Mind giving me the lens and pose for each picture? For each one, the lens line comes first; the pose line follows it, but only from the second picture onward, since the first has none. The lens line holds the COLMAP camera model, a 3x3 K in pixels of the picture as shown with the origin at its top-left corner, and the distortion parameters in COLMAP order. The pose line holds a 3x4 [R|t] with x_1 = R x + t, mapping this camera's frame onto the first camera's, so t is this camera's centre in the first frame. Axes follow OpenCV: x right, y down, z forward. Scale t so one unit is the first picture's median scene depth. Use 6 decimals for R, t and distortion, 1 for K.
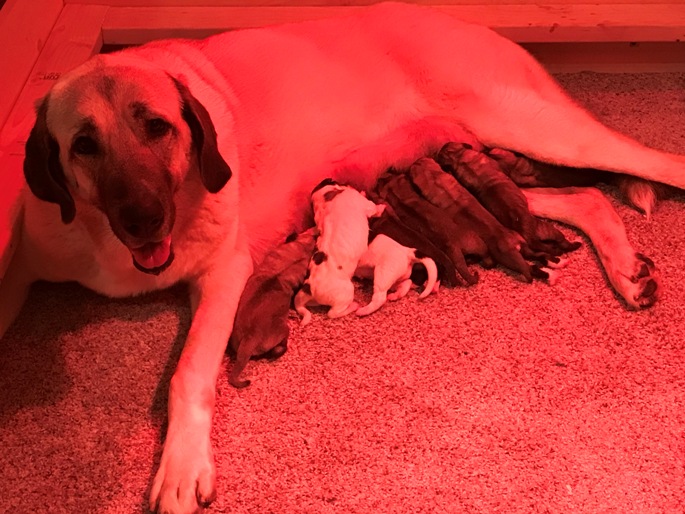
lens RADIAL K [[1049.2, 0, 342.5], [0, 1049.2, 257.0], [0, 0, 1]] dist [0.014720, 0.077553]
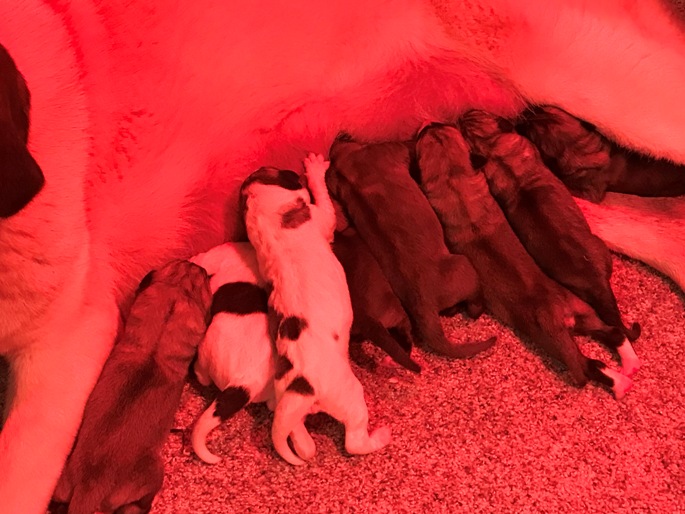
lens RADIAL K [[1049.2, 0, 342.5], [0, 1049.2, 257.0], [0, 0, 1]] dist [0.014720, 0.077553]
pose [[0.996823, 0.079581, 0.003179, 0.036317], [-0.077846, 0.965098, 0.250051, -0.187544], [0.016832, -0.249505, 0.968227, 0.453651]]
